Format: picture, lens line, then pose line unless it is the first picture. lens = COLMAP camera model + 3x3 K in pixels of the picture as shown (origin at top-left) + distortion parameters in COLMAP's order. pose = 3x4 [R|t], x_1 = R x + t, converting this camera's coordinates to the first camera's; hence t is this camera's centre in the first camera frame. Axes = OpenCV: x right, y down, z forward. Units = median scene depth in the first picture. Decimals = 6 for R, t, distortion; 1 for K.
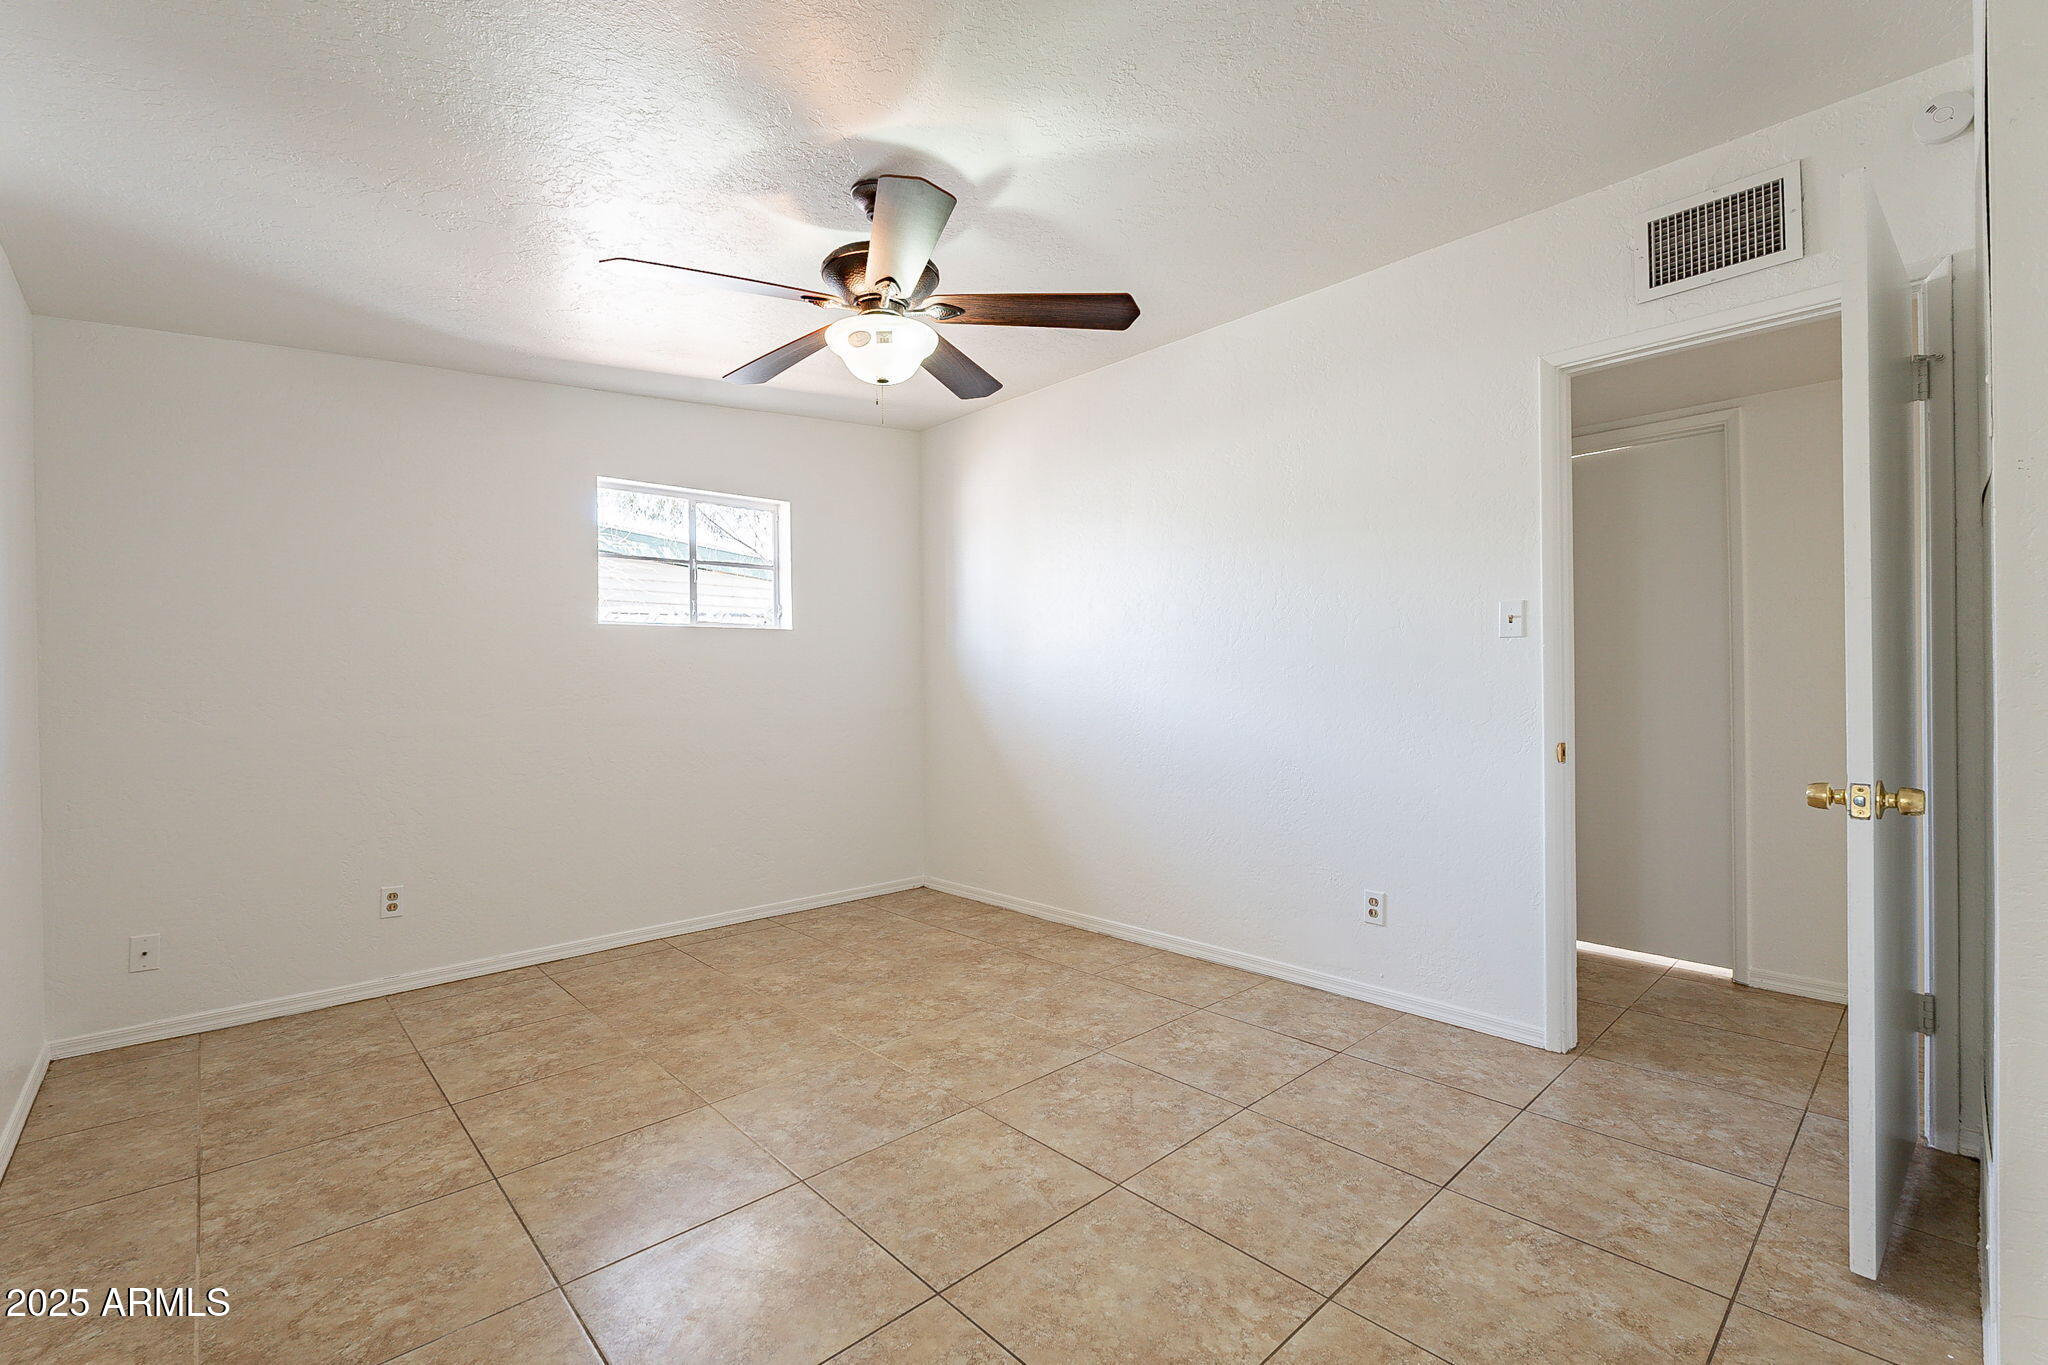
lens RADIAL K [[893.1, 0, 1025.8], [0, 893.1, 678.3], [0, 0, 1]] dist [0.001804, -0.001528]
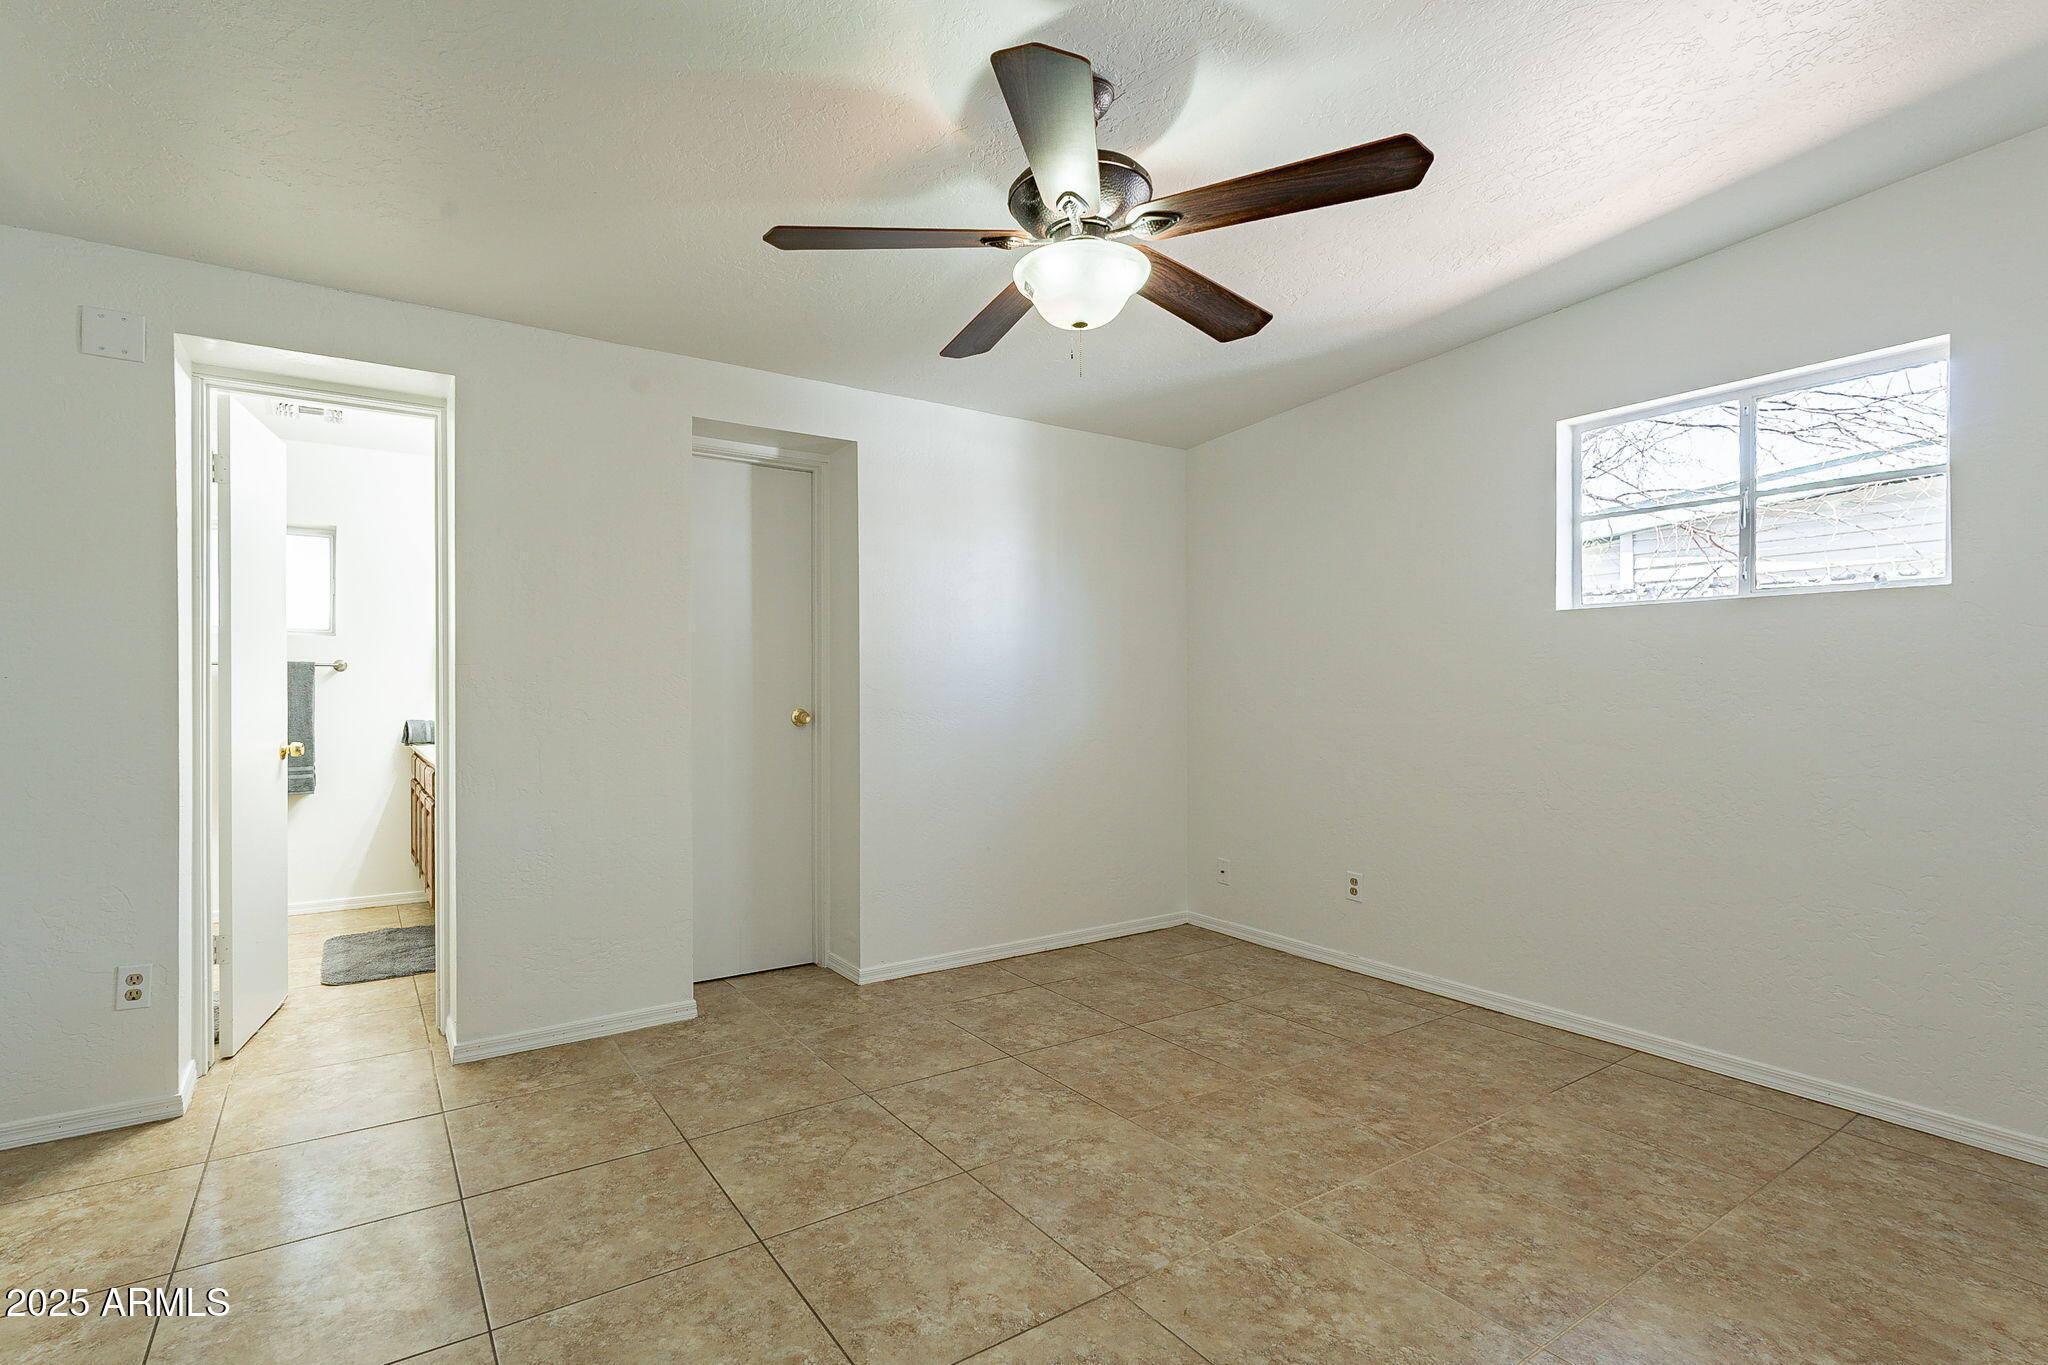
lens RADIAL K [[925.3, 0, 922.6], [0, 925.3, 688.8], [0, 0, 1]] dist [-0.004030, 0.000501]
pose [[-0.186128, 0.013951, -0.982426, 0.536731], [0.003722, 0.999902, 0.013494, -0.006761], [0.982518, -0.001145, -0.186162, 0.771913]]
